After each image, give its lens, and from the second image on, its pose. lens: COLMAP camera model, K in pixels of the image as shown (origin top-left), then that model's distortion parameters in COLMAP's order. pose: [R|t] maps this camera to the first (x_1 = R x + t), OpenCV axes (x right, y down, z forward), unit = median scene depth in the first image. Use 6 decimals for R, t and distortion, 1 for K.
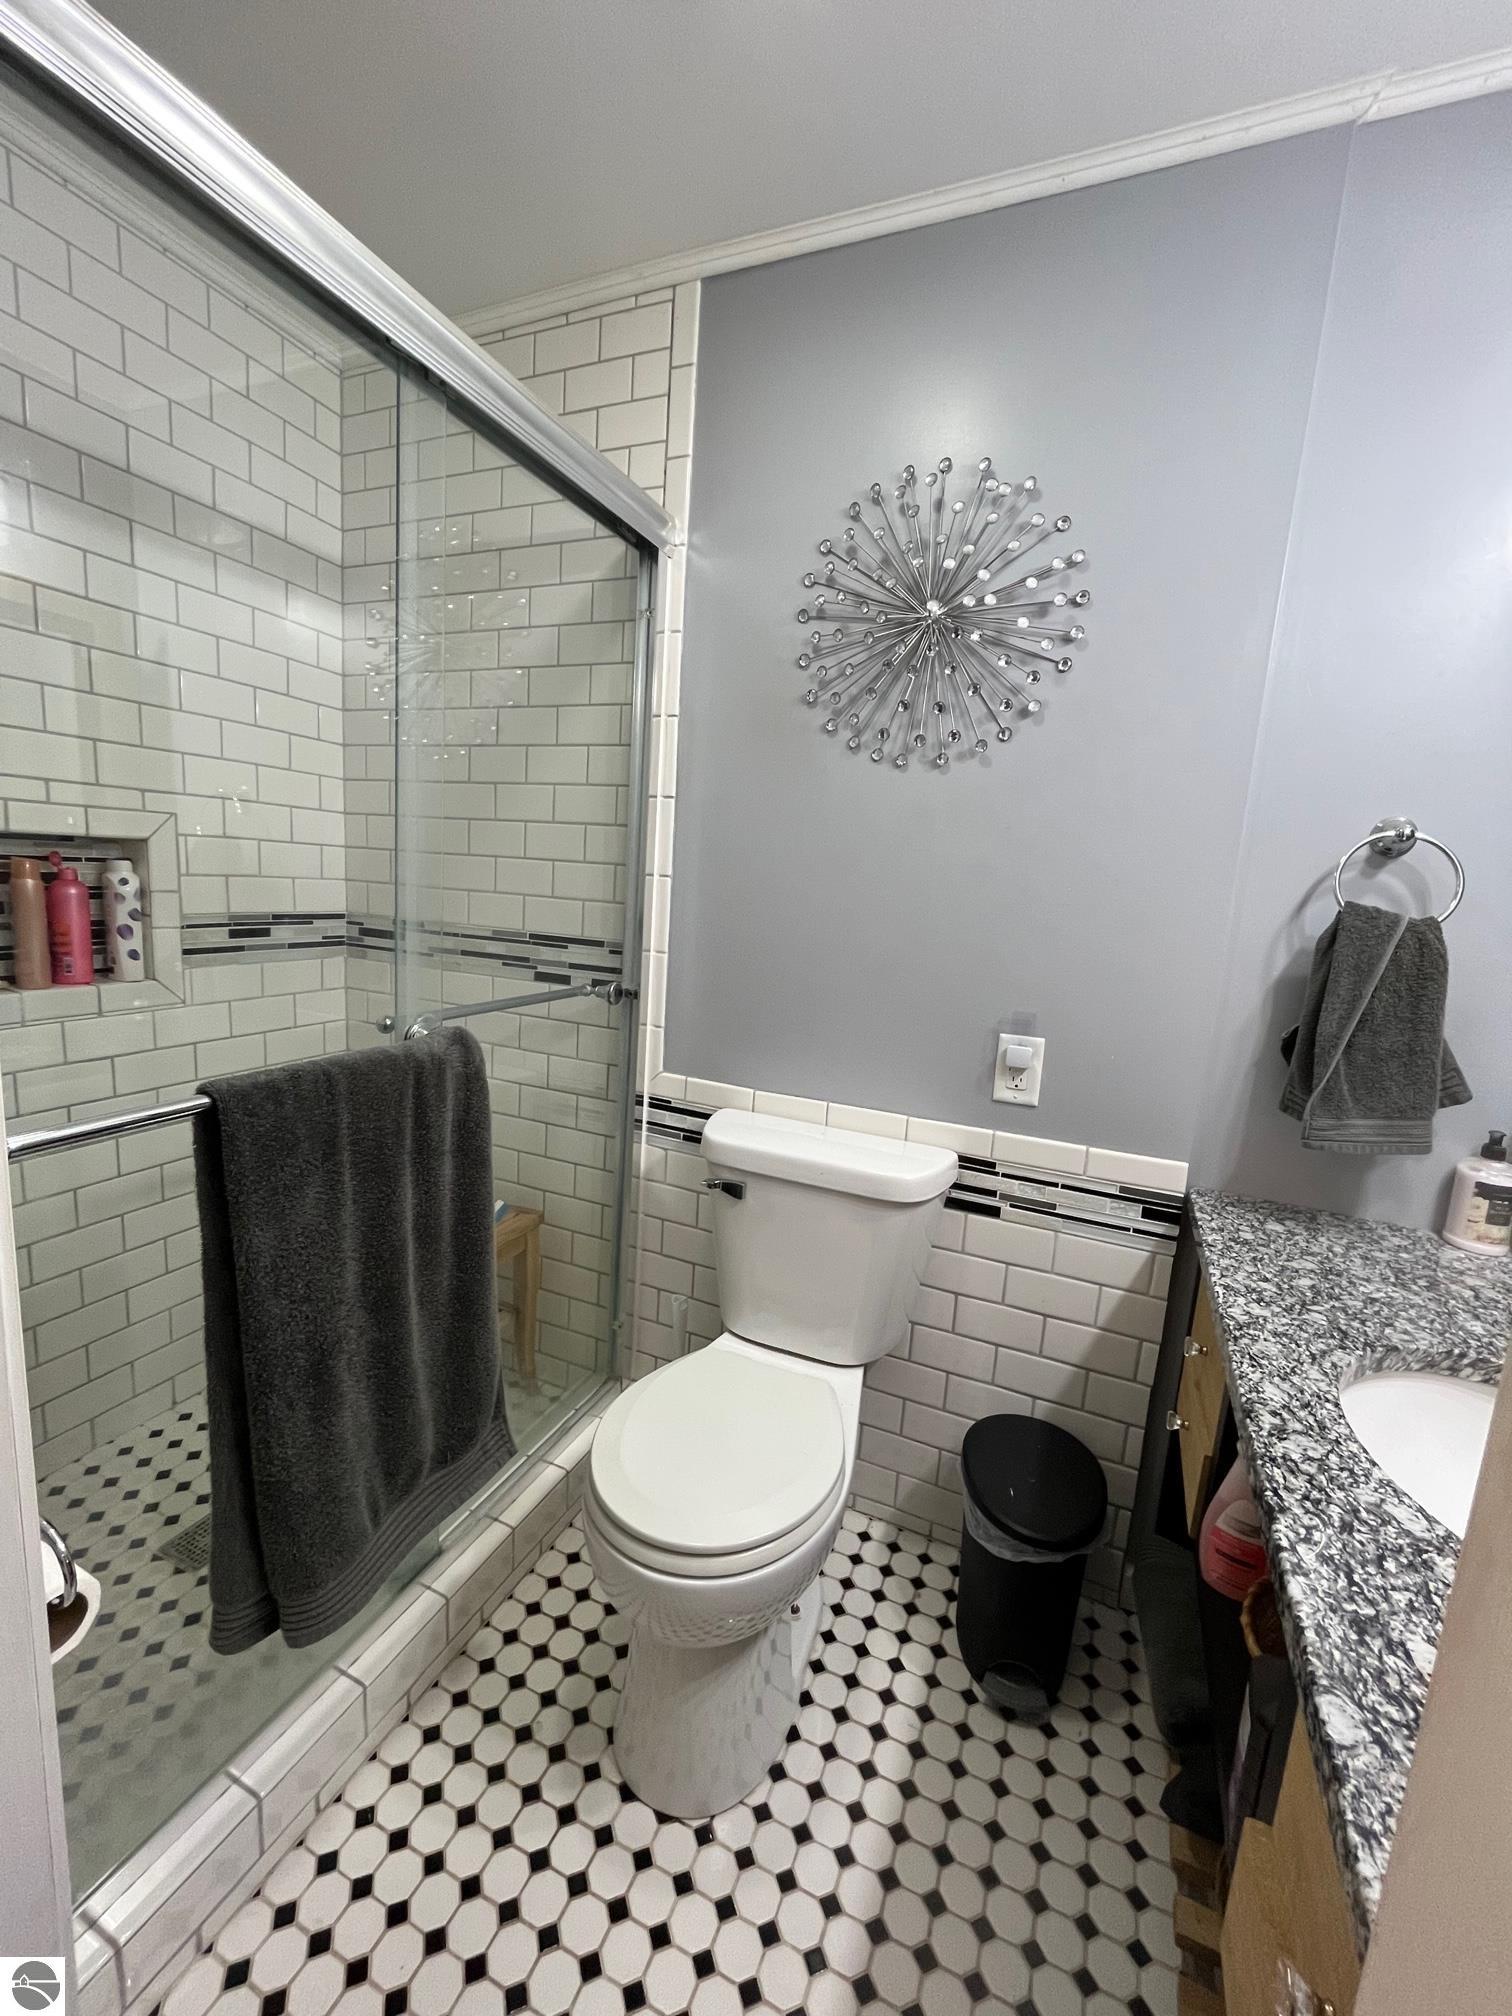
lens RADIAL K [[818.4, 0, 750.6], [0, 818.4, 1002.7], [0, 0, 1]] dist [-0.001058, -0.000507]
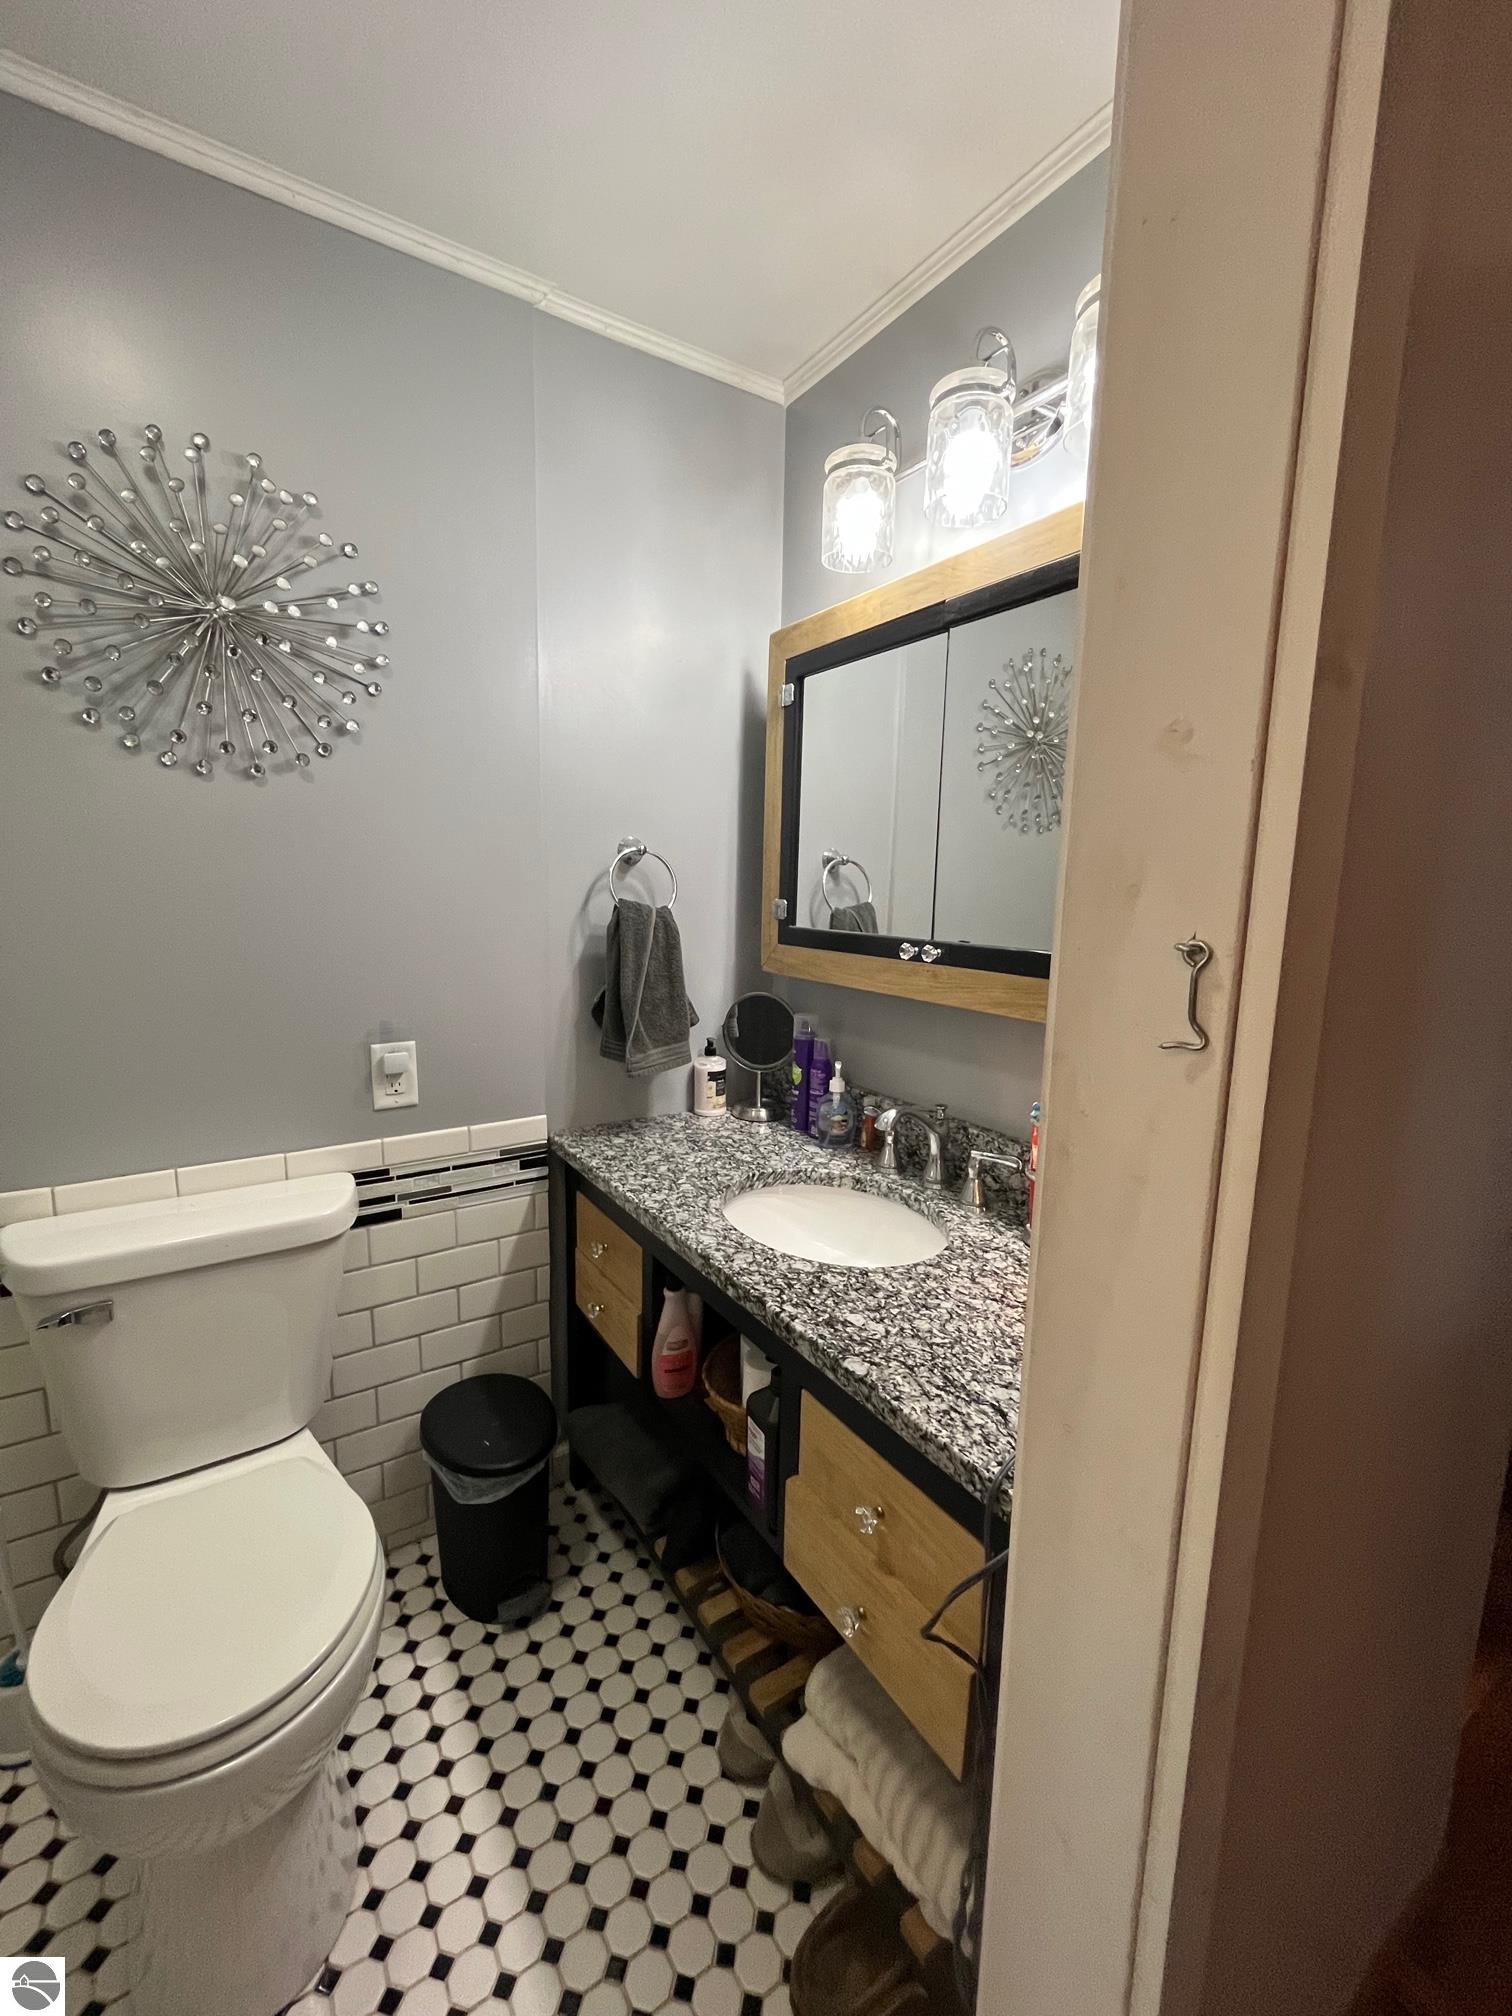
lens RADIAL K [[818.4, 0, 747.7], [0, 818.4, 1002.1], [0, 0, 1]] dist [-0.001058, -0.000507]
pose [[0.555706, -0.172729, 0.813238, -0.275826], [0.147480, 0.983146, 0.108041, -0.060966], [-0.818194, 0.059897, 0.571814, 0.030934]]
